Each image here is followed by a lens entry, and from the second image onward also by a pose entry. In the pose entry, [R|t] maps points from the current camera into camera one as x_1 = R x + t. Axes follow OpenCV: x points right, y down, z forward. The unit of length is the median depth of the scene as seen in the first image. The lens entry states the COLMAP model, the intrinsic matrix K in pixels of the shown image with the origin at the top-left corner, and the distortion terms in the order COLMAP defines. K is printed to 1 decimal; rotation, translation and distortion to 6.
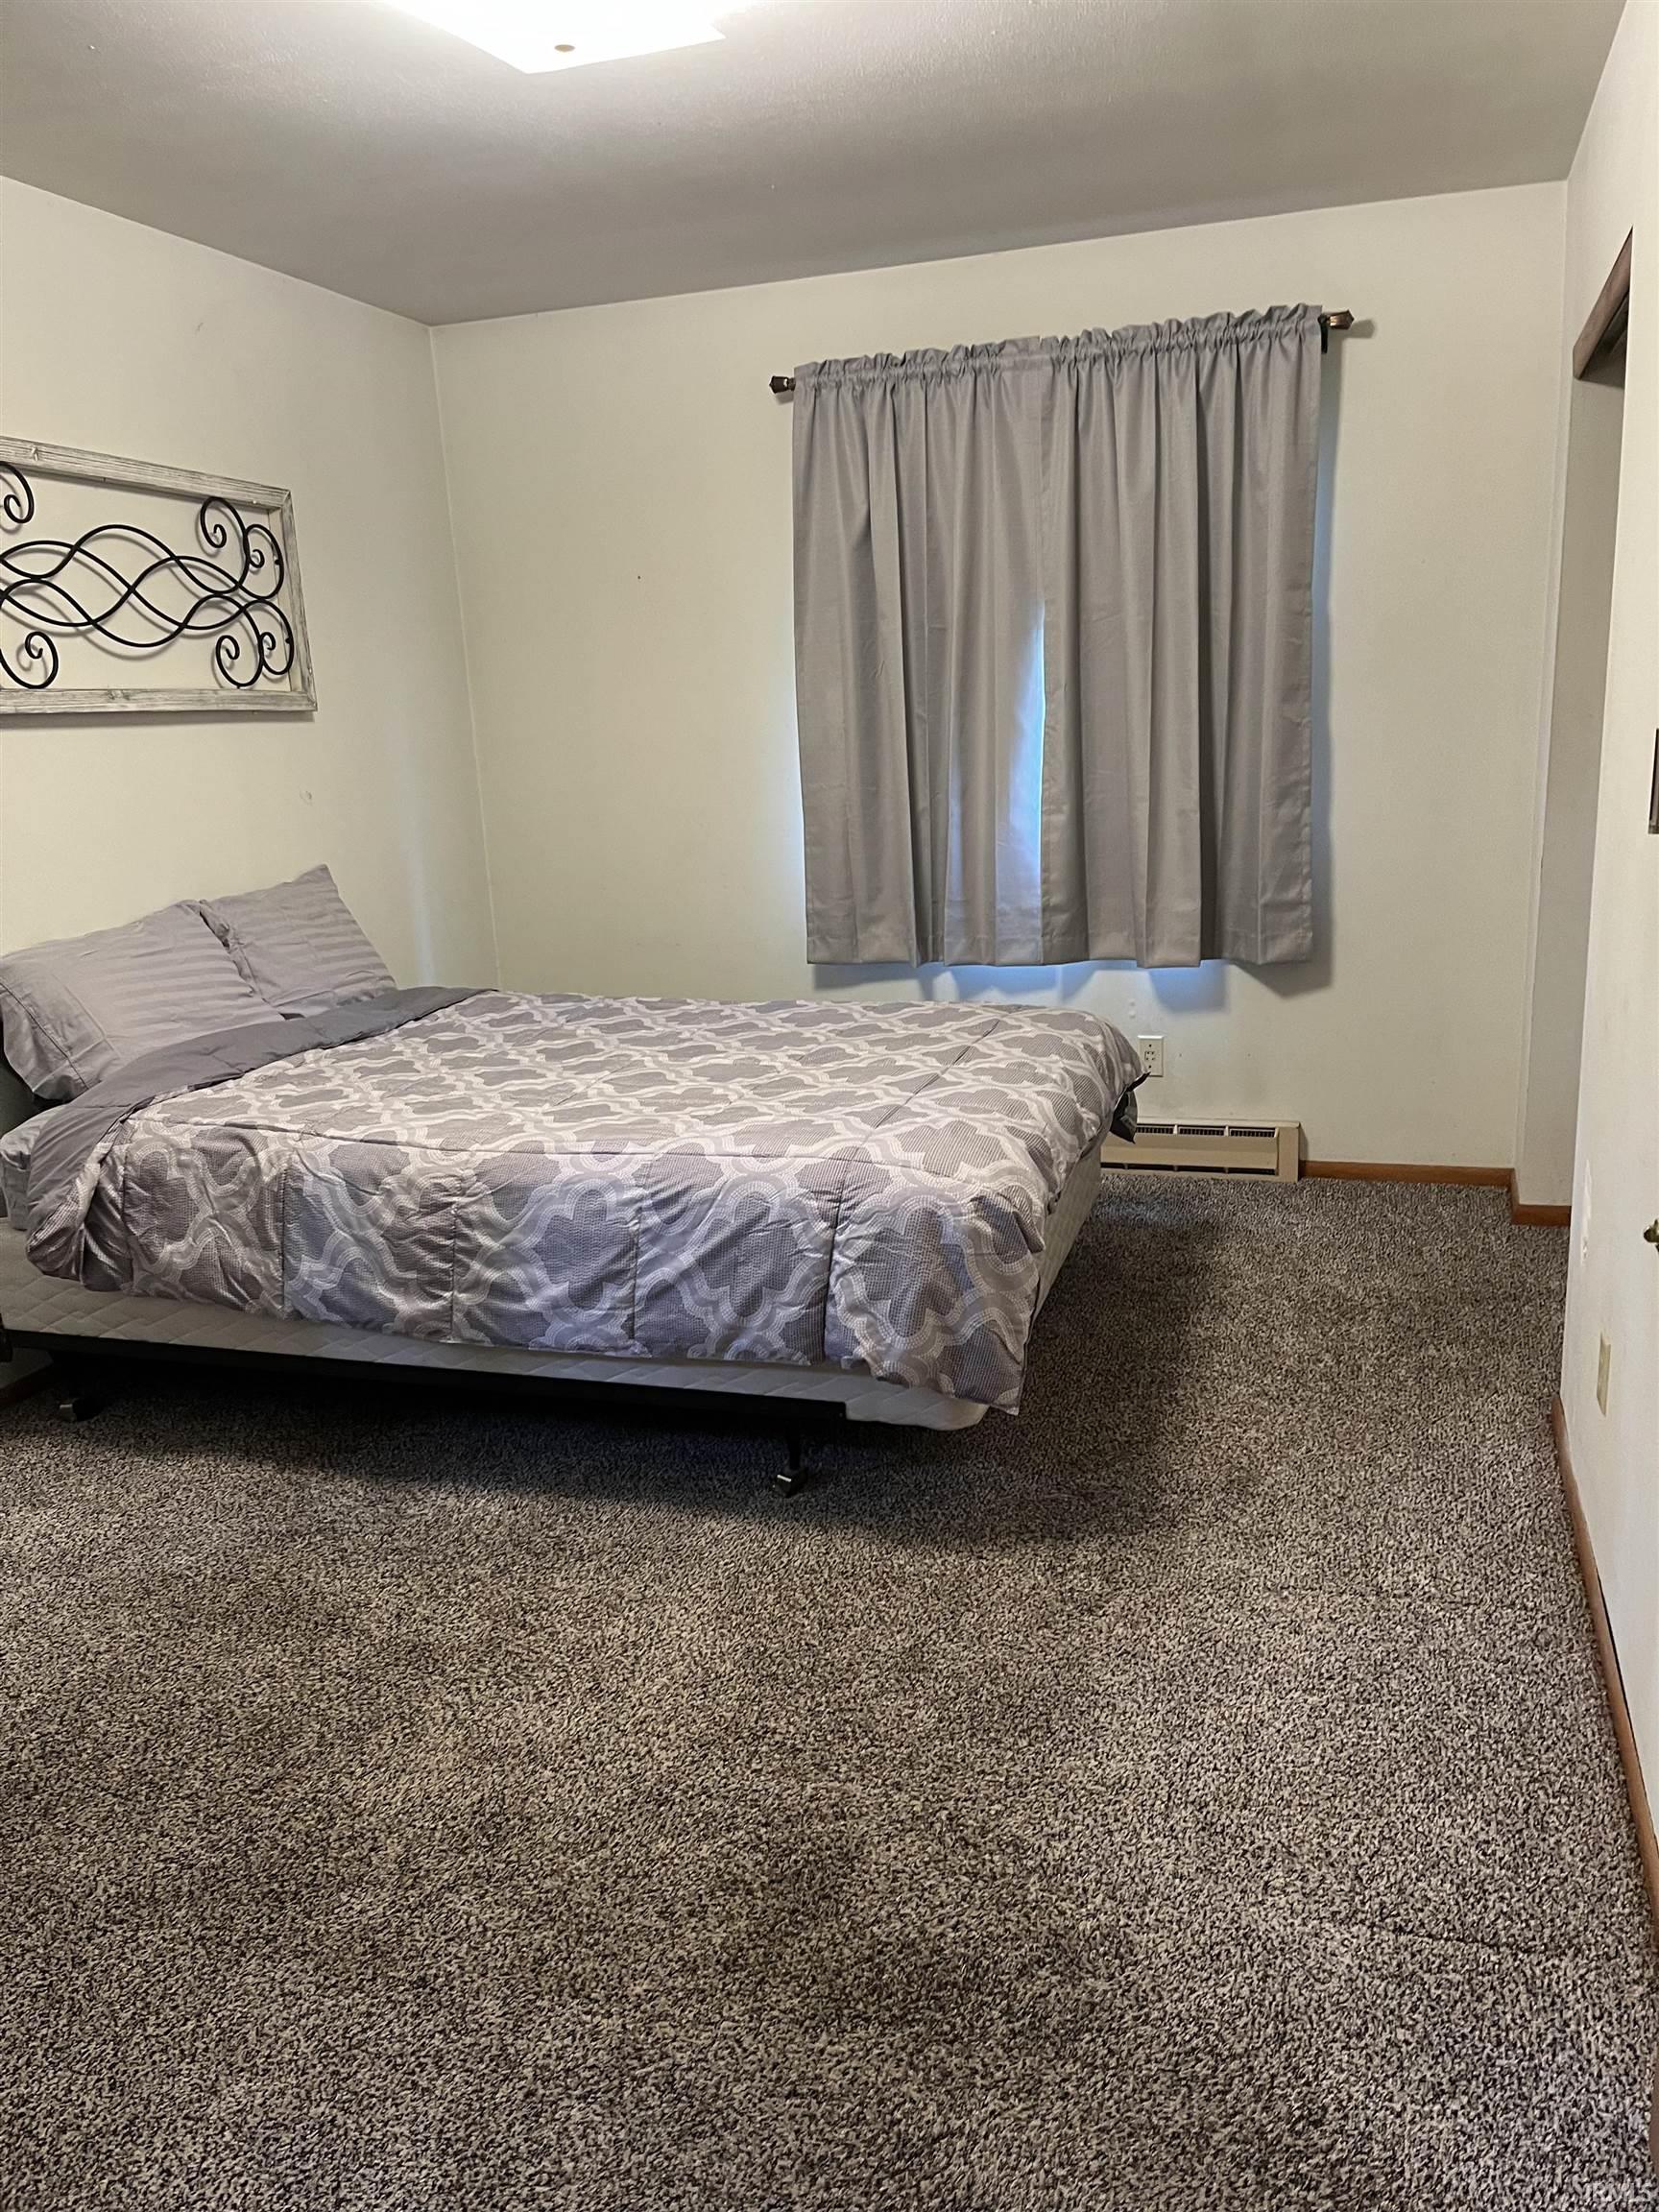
lens RADIAL K [[1654.4, 0, 835.4], [0, 1654.4, 1129.3], [0, 0, 1]] dist [0.063649, -0.086627]
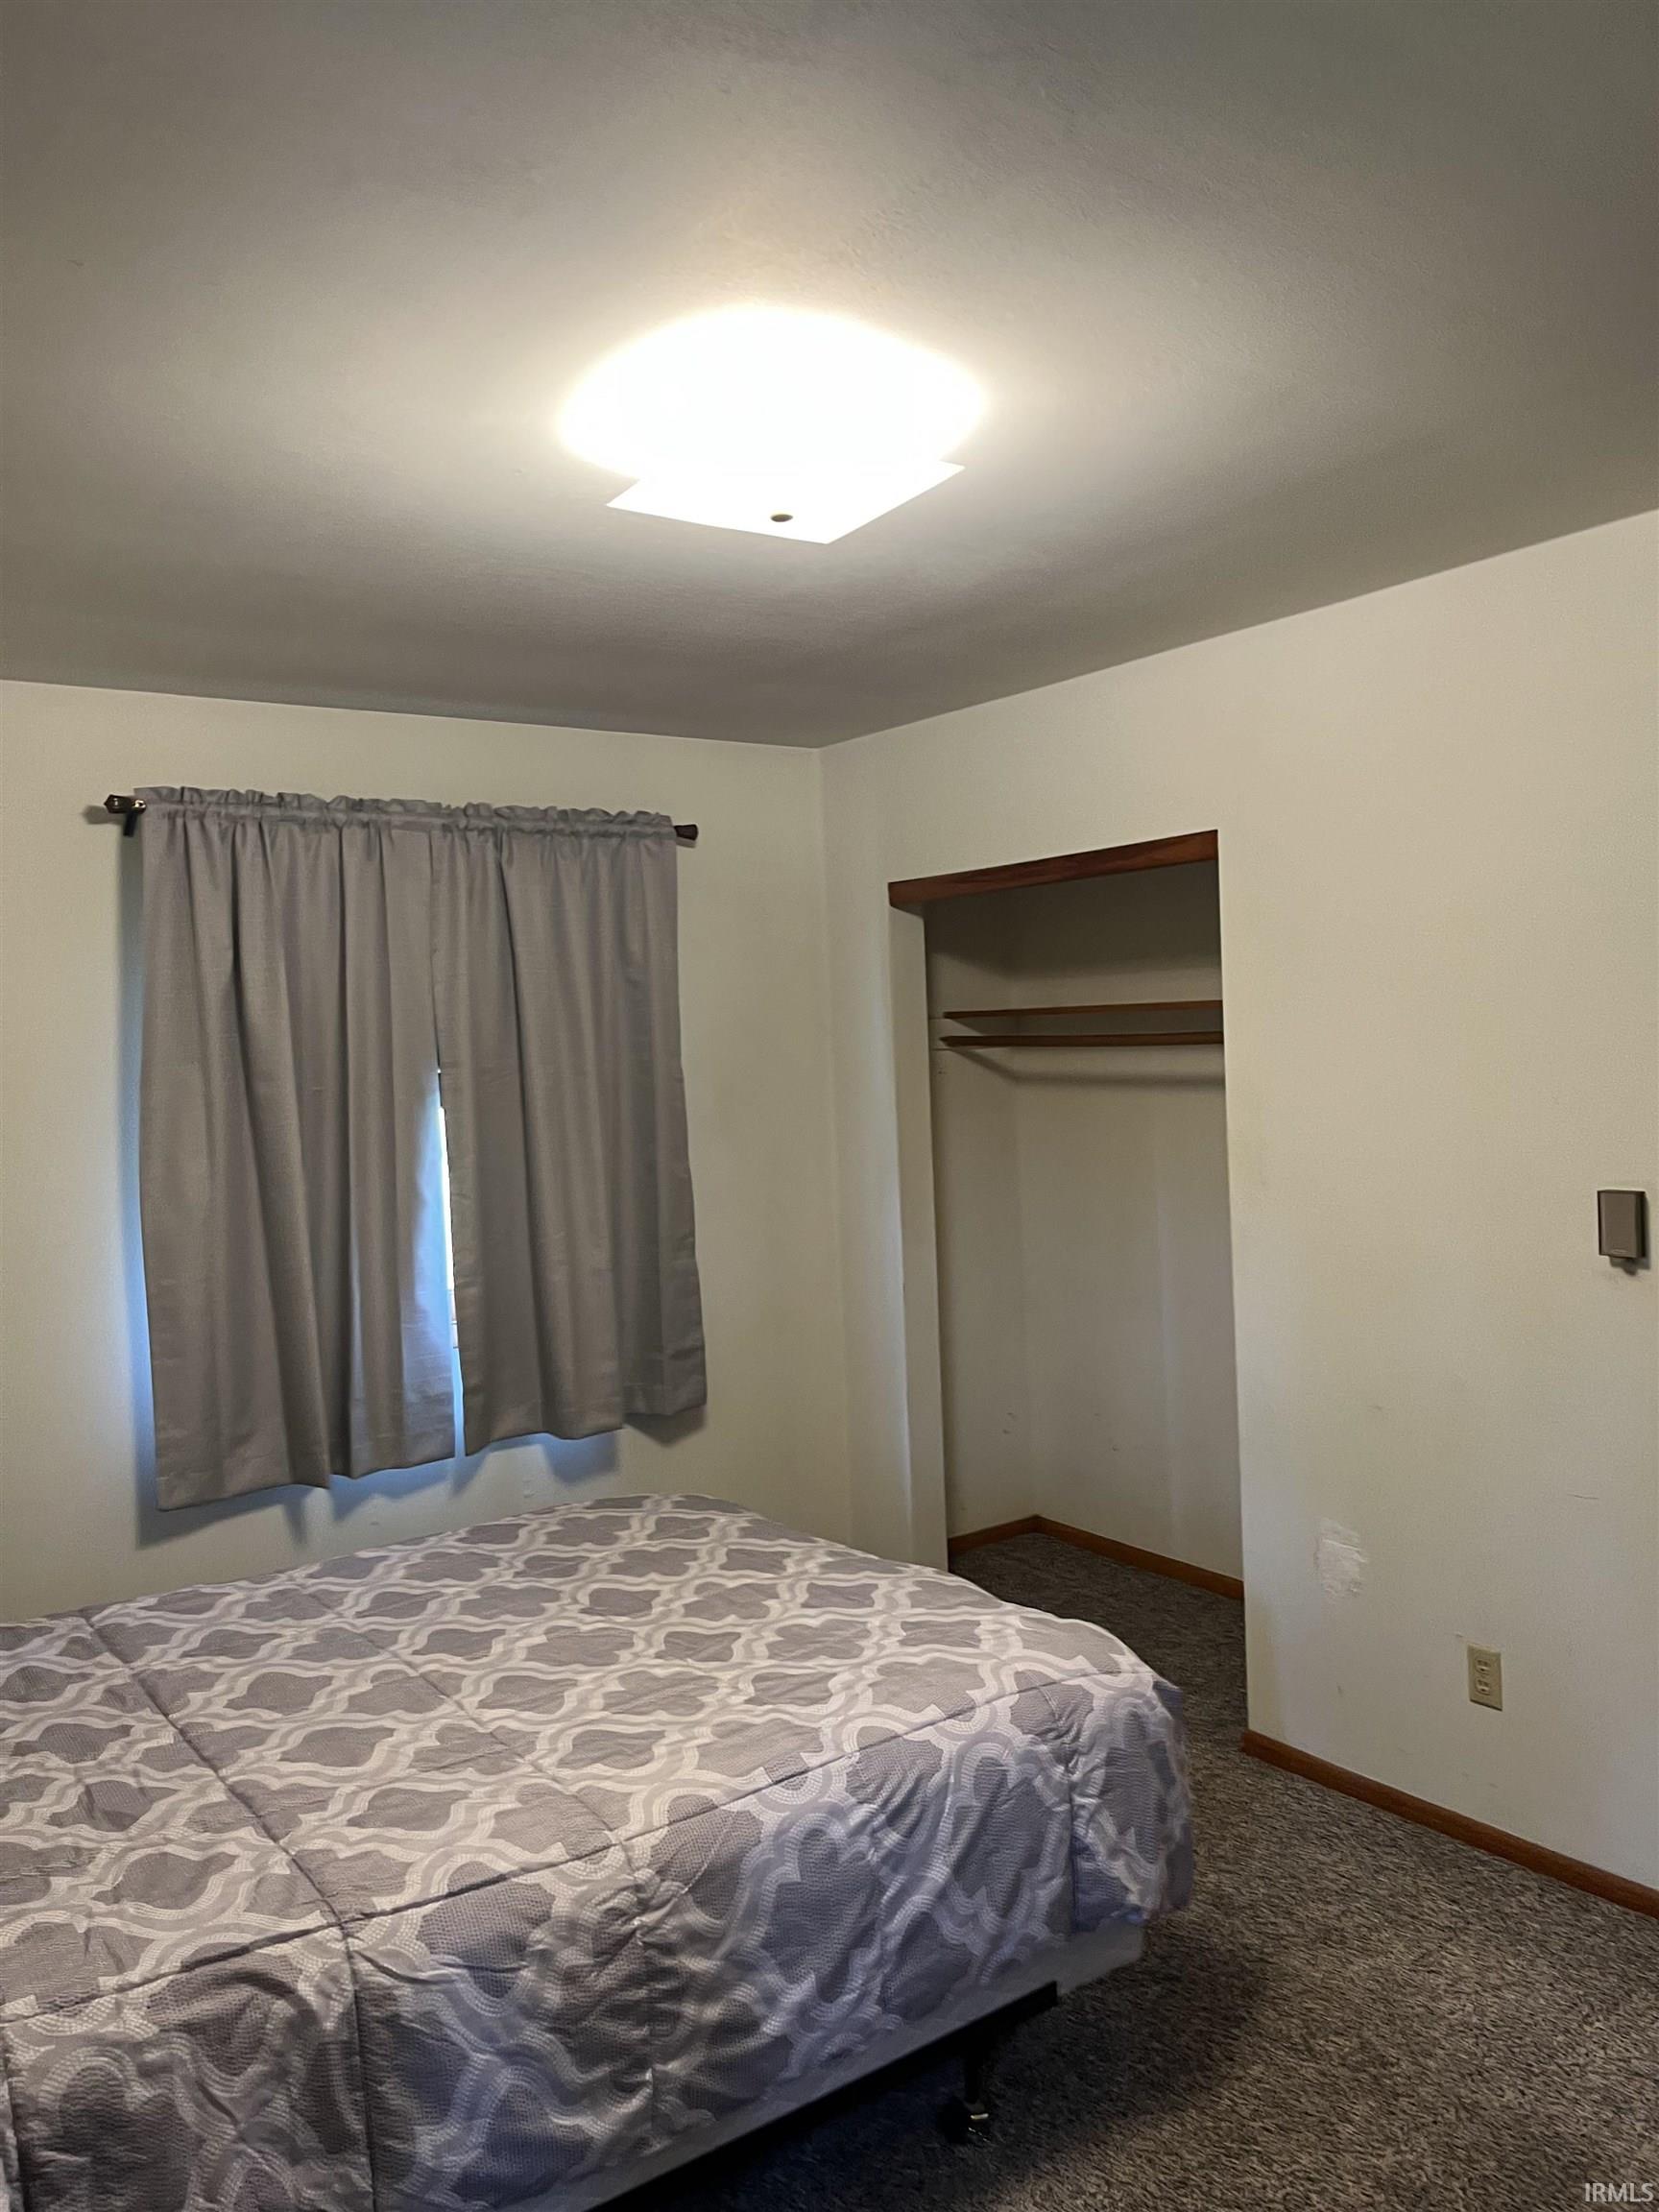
lens RADIAL K [[1681.8, 0, 829.5], [0, 1681.8, 1106.0], [0, 0, 1]] dist [0.061841, -0.090118]
pose [[0.596093, -0.011093, 0.802839, -0.739182], [0.215889, 0.965296, -0.146956, -0.163144], [-0.773346, 0.260924, 0.577801, 0.441319]]
